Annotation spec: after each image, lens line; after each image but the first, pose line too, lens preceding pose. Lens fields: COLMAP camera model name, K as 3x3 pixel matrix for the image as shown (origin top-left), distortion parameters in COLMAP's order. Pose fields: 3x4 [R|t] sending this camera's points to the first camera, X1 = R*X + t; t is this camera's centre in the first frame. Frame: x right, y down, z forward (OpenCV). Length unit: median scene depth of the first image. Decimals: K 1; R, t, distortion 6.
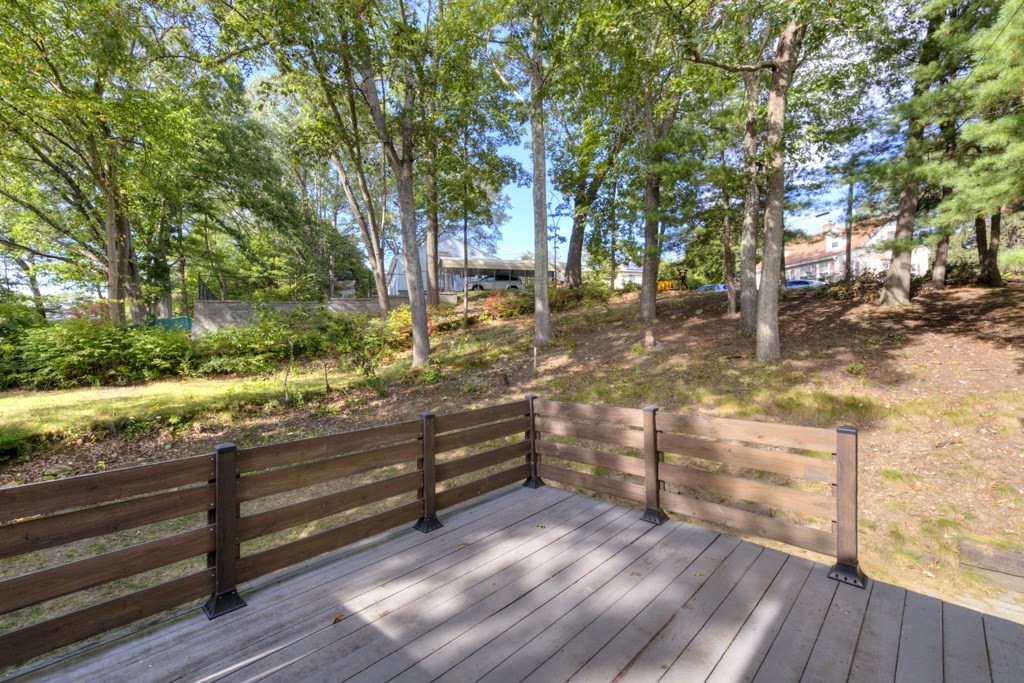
lens RADIAL K [[412.4, 0, 513.7], [0, 412.4, 344.6], [0, 0, 1]] dist [0.023746, -0.000233]
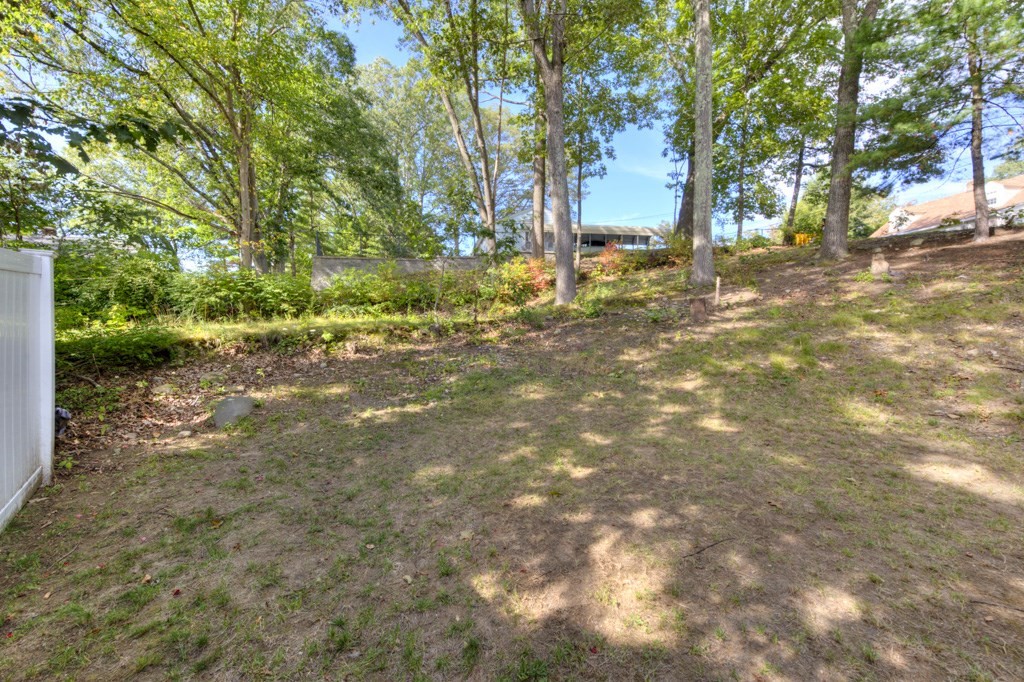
lens RADIAL K [[376.4, 0, 509.5], [0, 376.4, 336.6], [0, 0, 1]] dist [0.021294, 0.000098]
pose [[0.992624, 0.014410, -0.120375, -0.318511], [-0.014685, 0.999891, -0.001397, 0.159629], [0.120342, 0.003154, 0.992728, 0.256595]]
